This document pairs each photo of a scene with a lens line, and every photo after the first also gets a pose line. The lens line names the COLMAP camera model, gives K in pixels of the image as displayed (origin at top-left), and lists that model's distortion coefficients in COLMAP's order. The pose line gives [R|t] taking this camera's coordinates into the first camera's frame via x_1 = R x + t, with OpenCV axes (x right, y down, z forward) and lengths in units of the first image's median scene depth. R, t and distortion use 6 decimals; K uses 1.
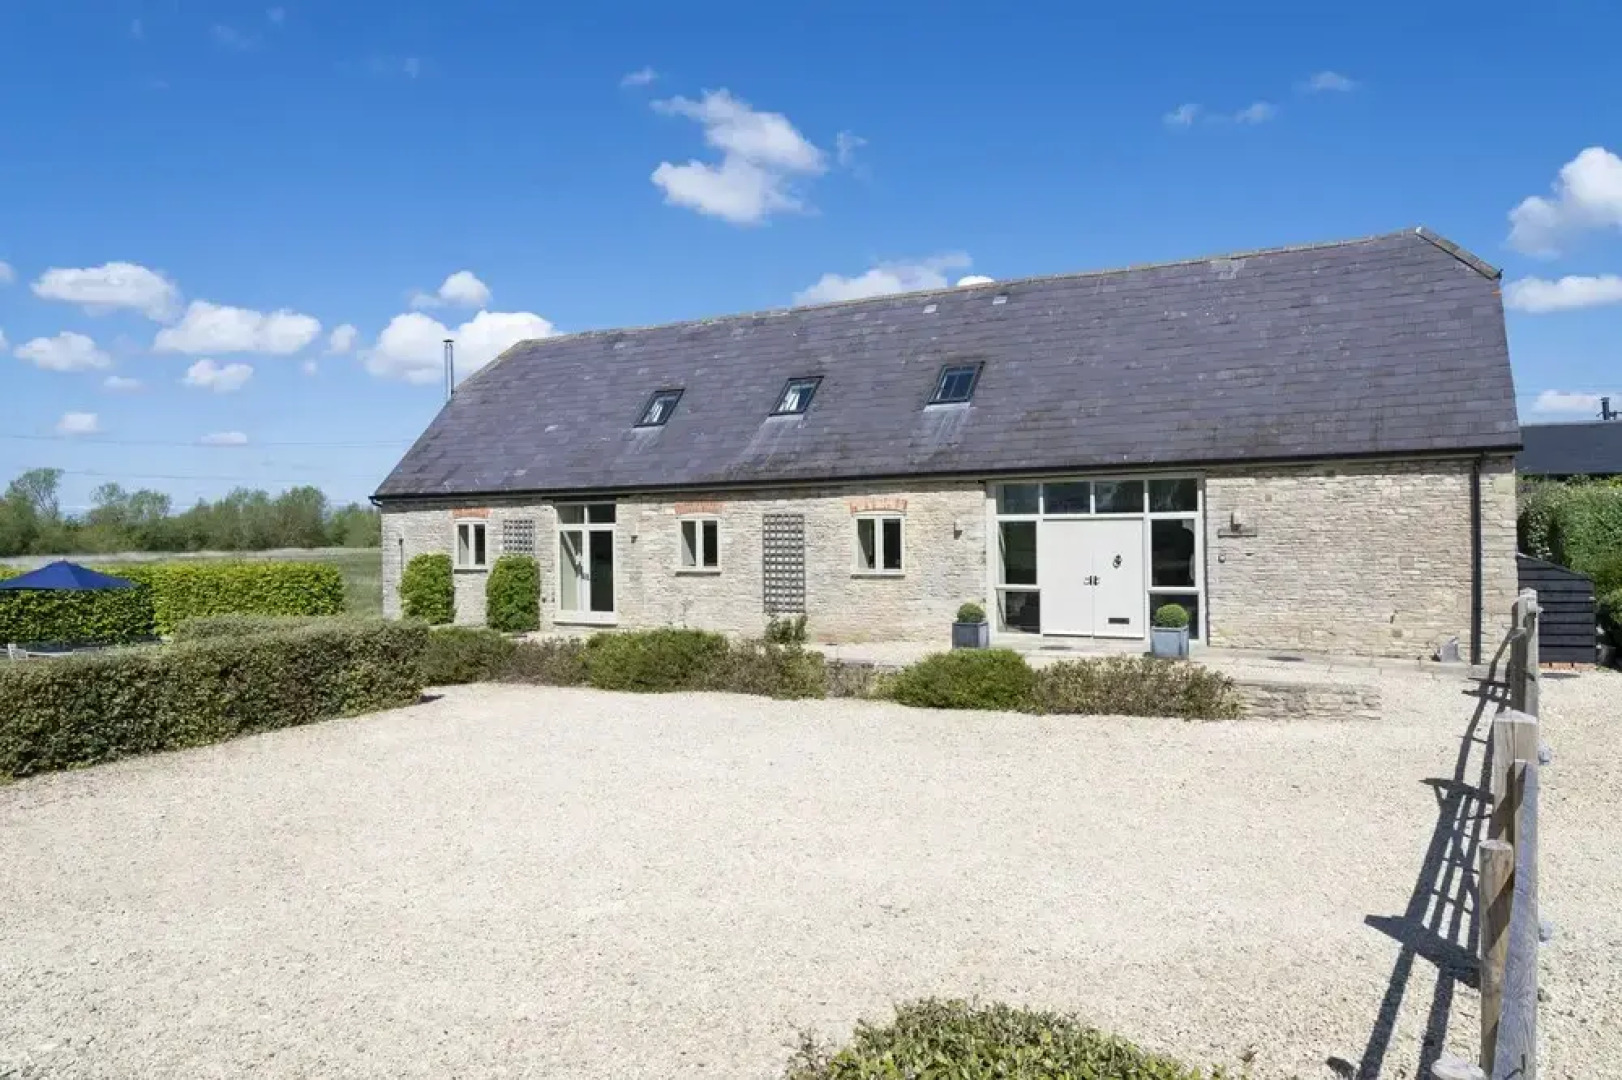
lens RADIAL K [[1095.1, 0, 795.4], [0, 1095.1, 517.0], [0, 0, 1]] dist [-0.023017, 0.007846]
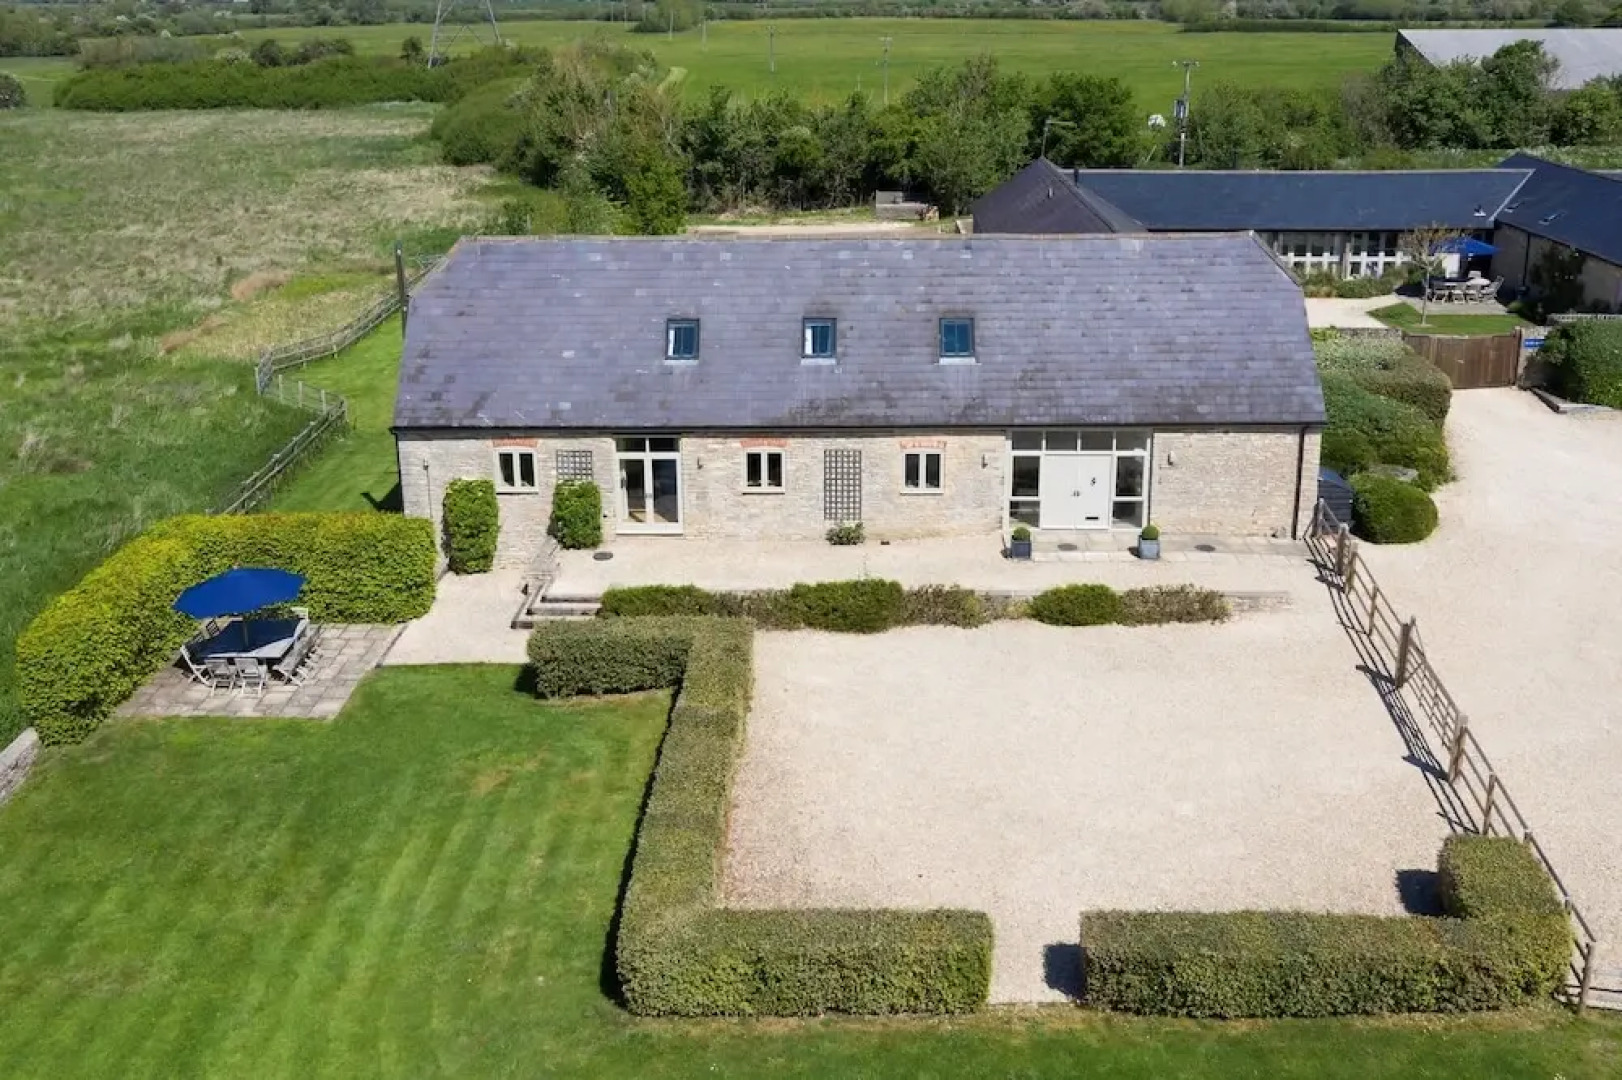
lens RADIAL K [[1544.7, 0, 768.6], [0, 1544.7, 396.1], [0, 0, 1]] dist [-0.041272, 0.008869]
pose [[0.894808, -0.116720, 0.430923, -0.904145], [0.000093, 0.965268, 0.261260, -0.562282], [-0.446451, -0.233738, 0.863741, -0.553931]]
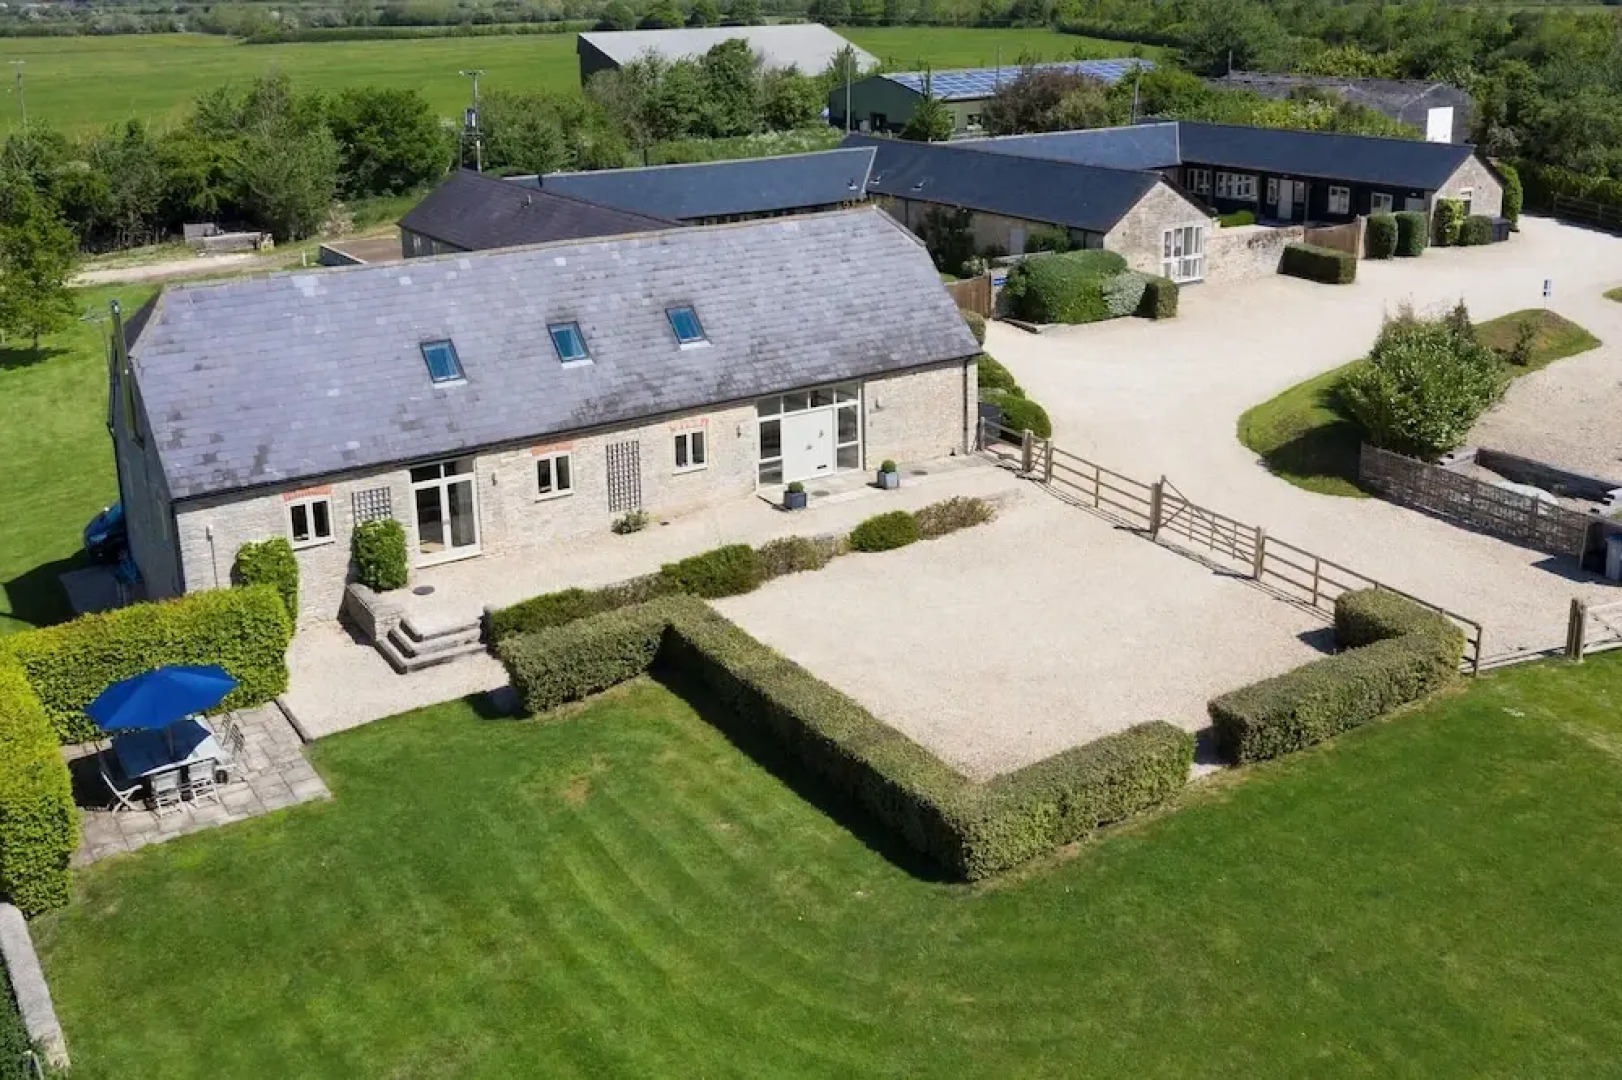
lens RADIAL K [[1644.2, 0, 797.7], [0, 1644.2, 349.4], [0, 0, 1]] dist [-0.035489, 0.011376]
pose [[0.473162, -0.194838, 0.859160, -1.702469], [0.006681, 0.976003, 0.217656, -0.578821], [-0.880950, -0.097247, 0.463109, -0.138140]]
